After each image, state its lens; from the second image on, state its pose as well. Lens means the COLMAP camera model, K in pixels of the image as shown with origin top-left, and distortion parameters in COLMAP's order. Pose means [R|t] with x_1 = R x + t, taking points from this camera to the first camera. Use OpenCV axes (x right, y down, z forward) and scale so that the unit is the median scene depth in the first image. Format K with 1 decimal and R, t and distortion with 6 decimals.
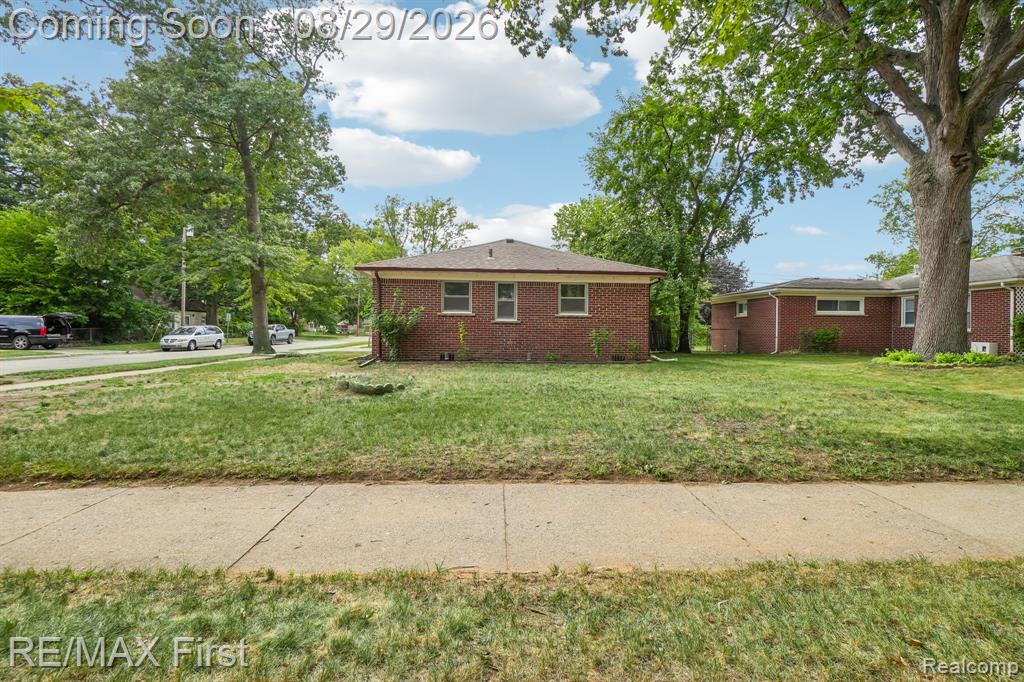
lens RADIAL K [[481.8, 0, 512.0], [0, 481.8, 341.0], [0, 0, 1]] dist [0.002159, 0.000297]
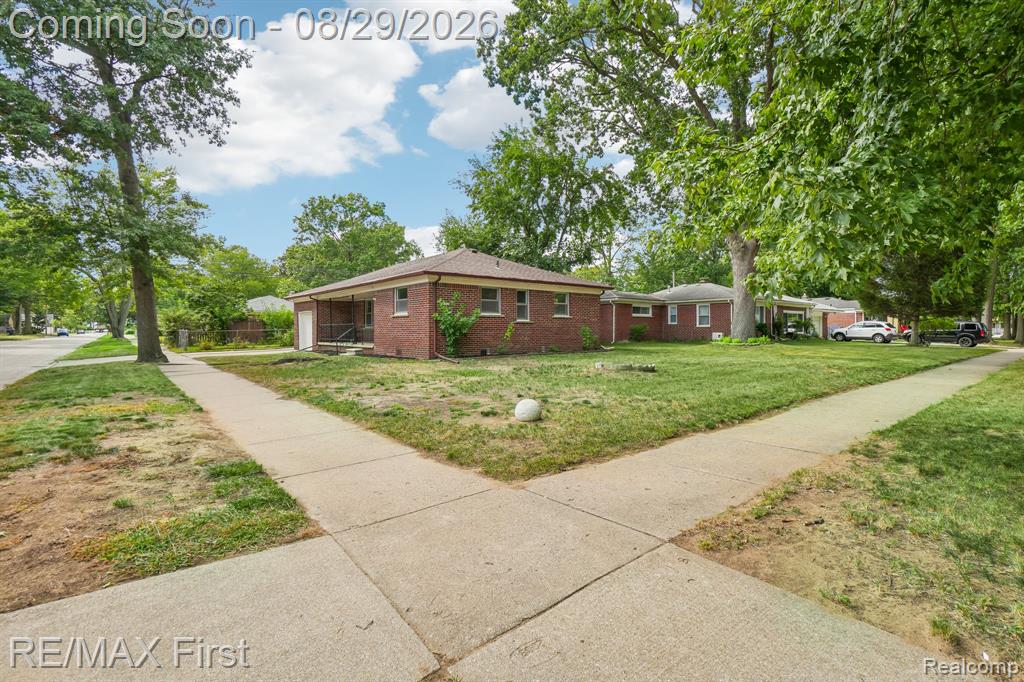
lens RADIAL K [[481.8, 0, 512.0], [0, 481.8, 341.0], [0, 0, 1]] dist [0.002159, 0.000297]
pose [[0.798001, -0.025492, 0.602116, -0.761874], [0.020723, 0.999675, 0.014859, -0.010223], [-0.602299, 0.000620, 0.798270, 0.035911]]
